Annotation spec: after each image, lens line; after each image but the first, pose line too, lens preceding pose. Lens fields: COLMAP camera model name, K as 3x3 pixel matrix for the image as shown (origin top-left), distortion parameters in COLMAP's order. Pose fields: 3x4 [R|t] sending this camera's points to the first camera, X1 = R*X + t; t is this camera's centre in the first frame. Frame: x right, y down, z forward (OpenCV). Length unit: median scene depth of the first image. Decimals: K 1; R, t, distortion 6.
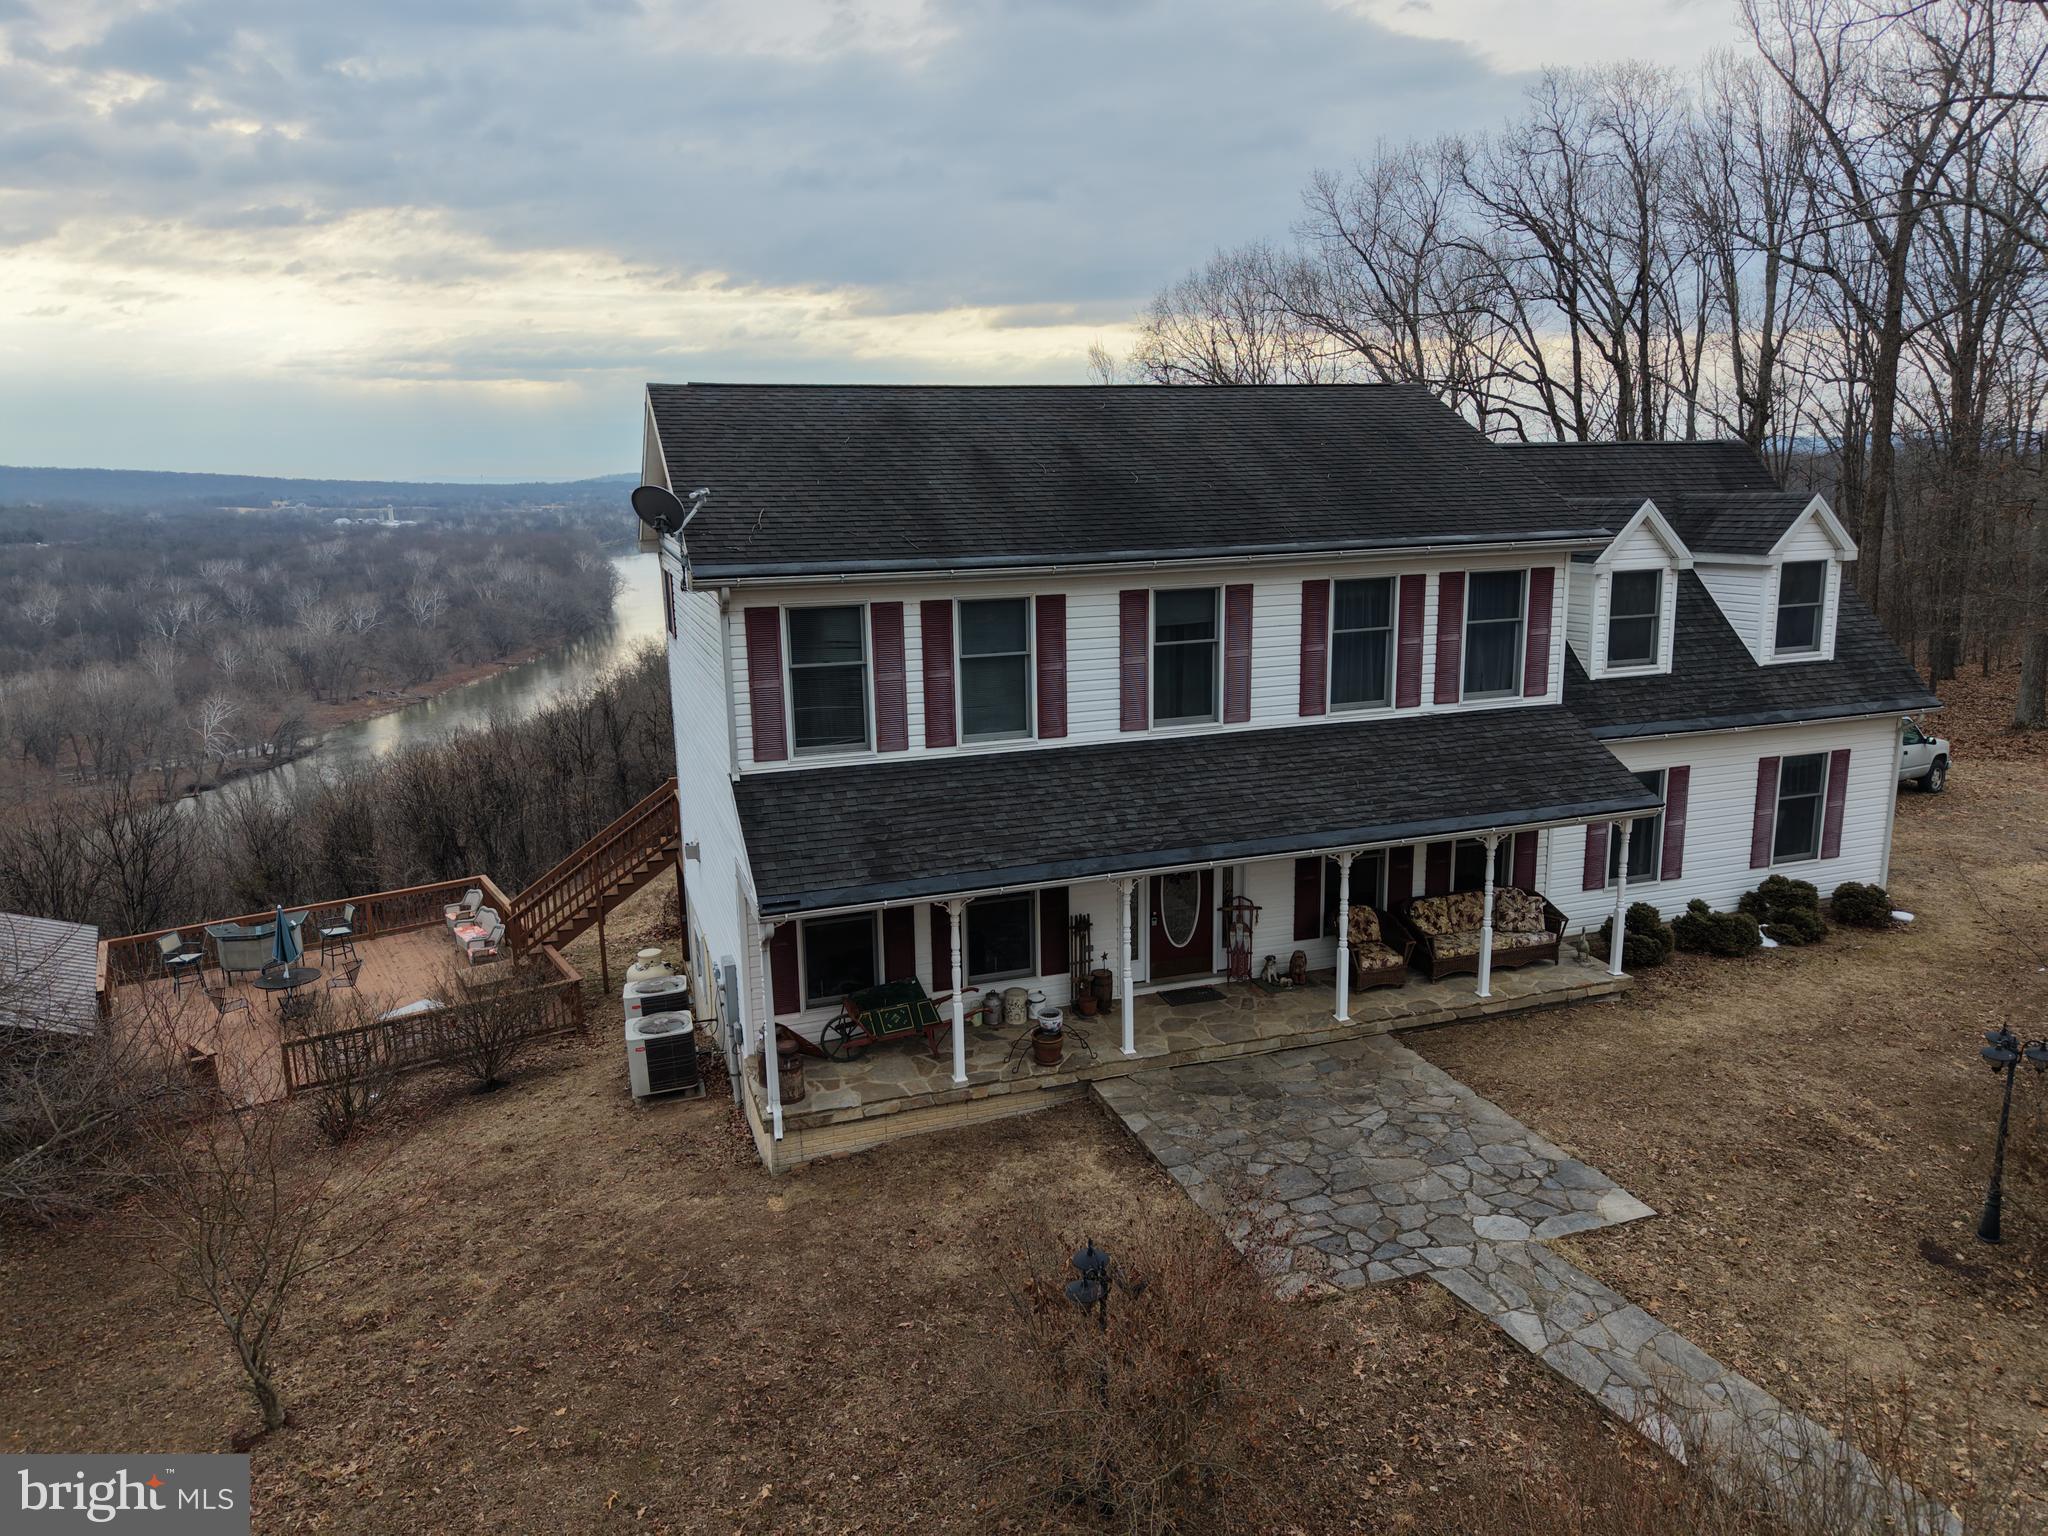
lens RADIAL K [[1371.1, 0, 1027.6], [0, 1371.1, 763.0], [0, 0, 1]] dist [0.014681, -0.013598]
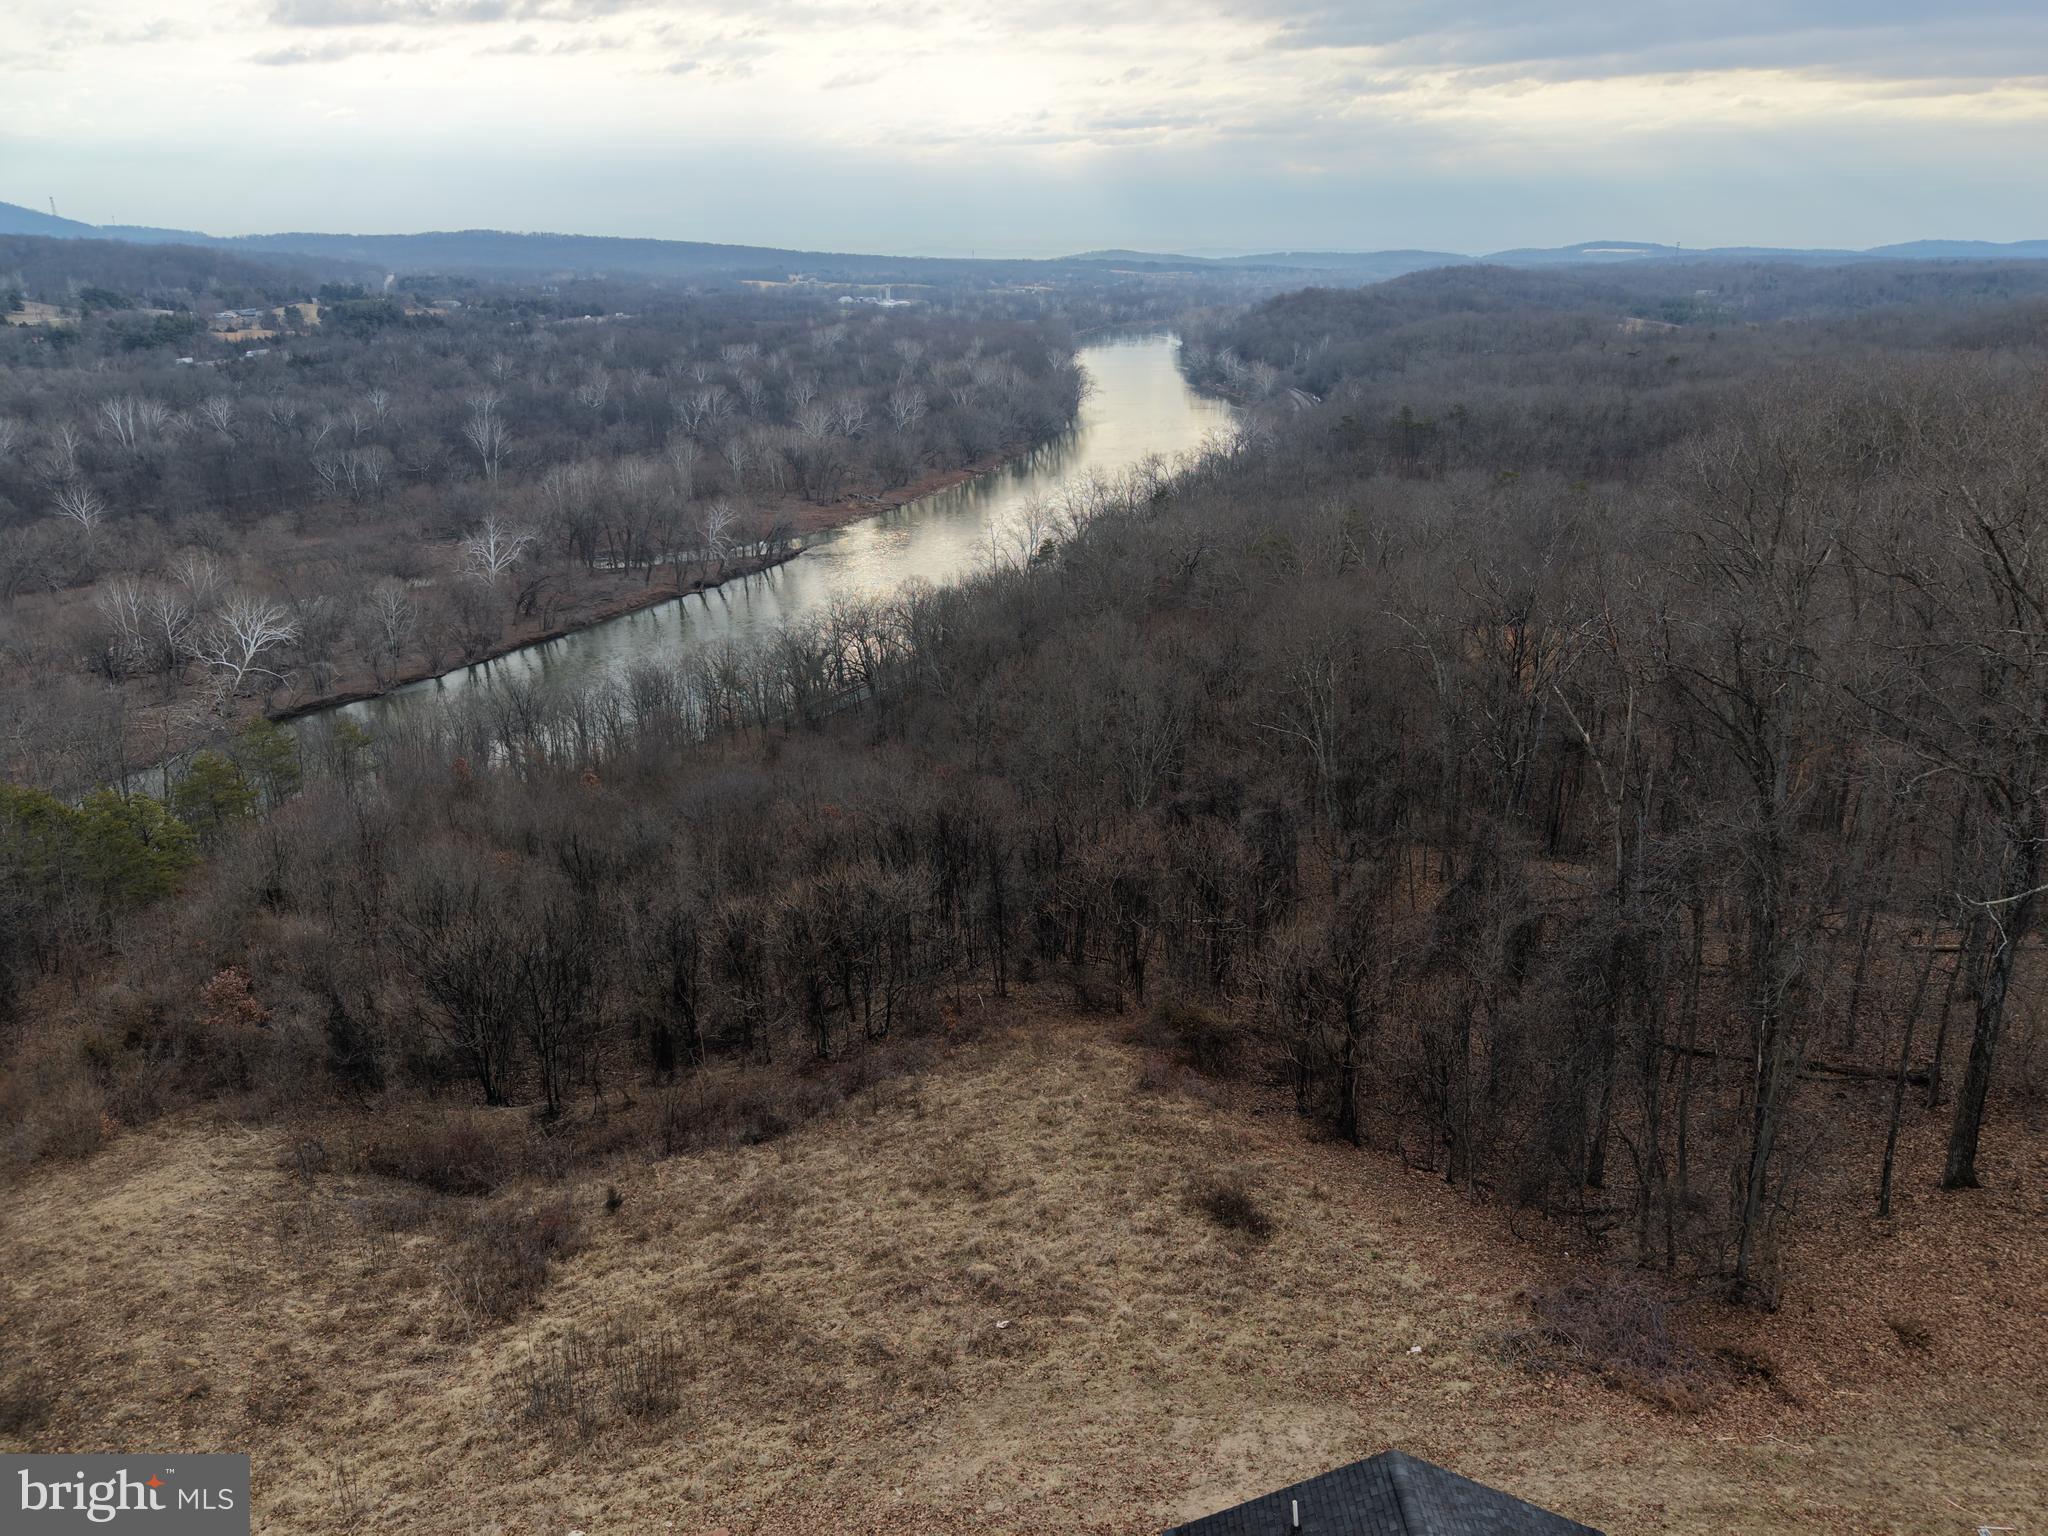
lens RADIAL K [[1371.1, 0, 1025.9], [0, 1371.1, 770.6], [0, 0, 1]] dist [0.014681, -0.013598]
pose [[0.944028, 0.133106, -0.301818, 0.002430], [-0.085100, 0.982274, 0.167021, -0.885688], [0.318699, -0.131988, 0.938621, 0.408913]]
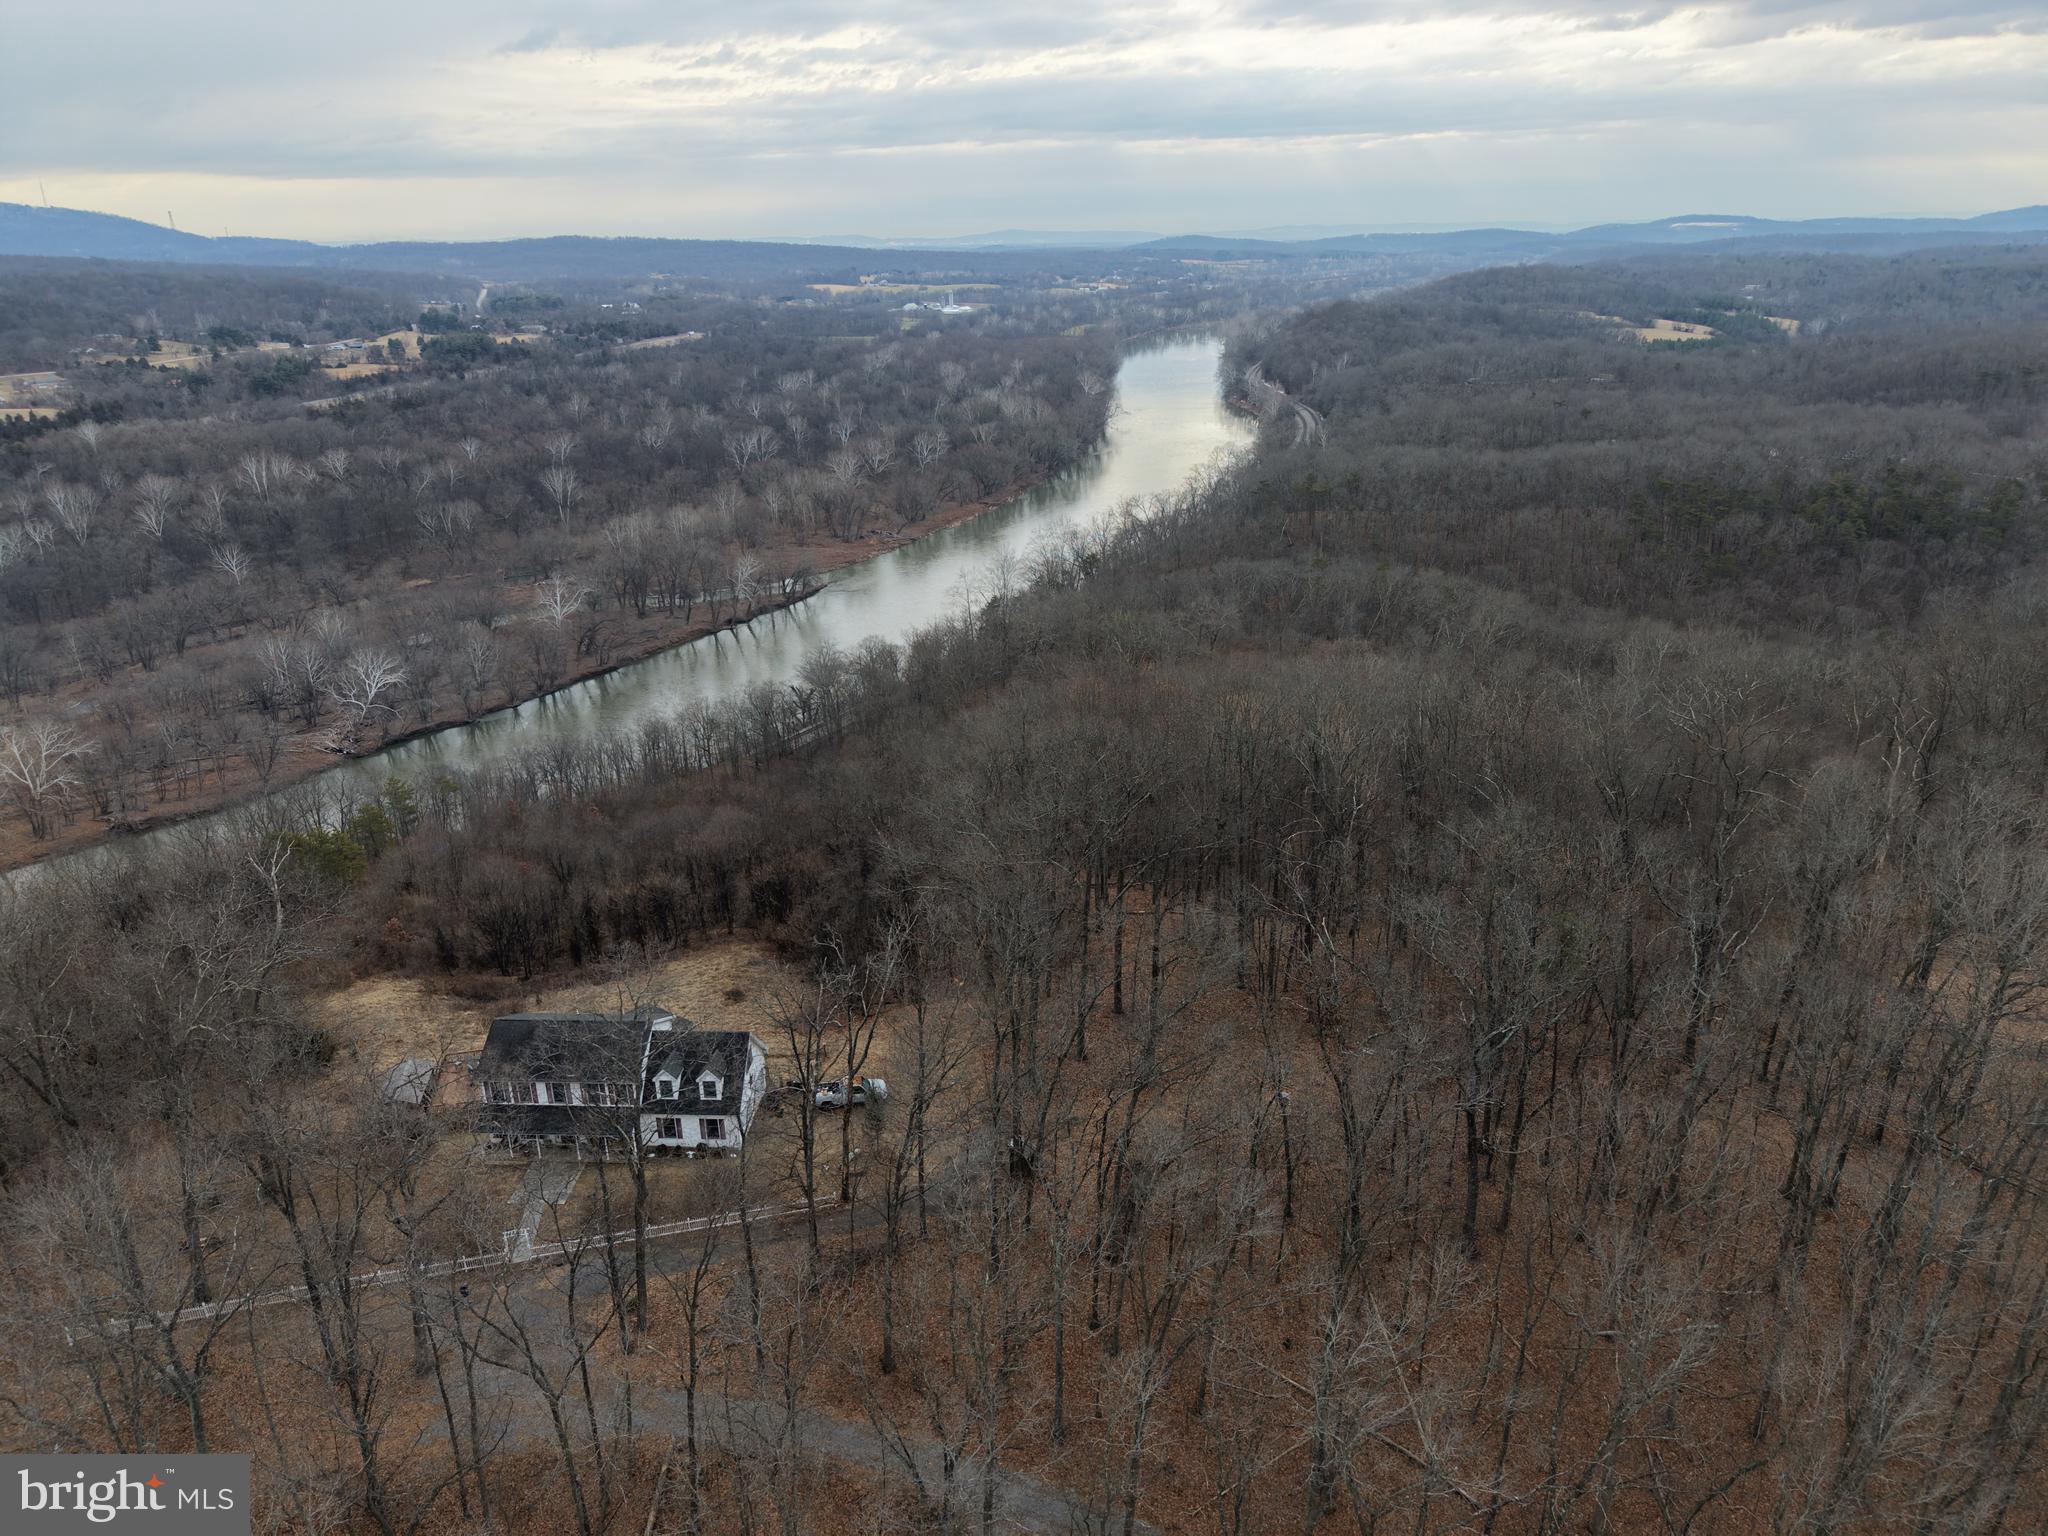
lens RADIAL K [[1371.1, 0, 1029.4], [0, 1371.1, 769.6], [0, 0, 1]] dist [0.014681, -0.013598]
pose [[0.925259, 0.137294, -0.353618, 3.220134], [-0.075874, 0.980349, 0.182097, -2.214275], [0.371670, -0.141657, 0.917494, -2.848368]]
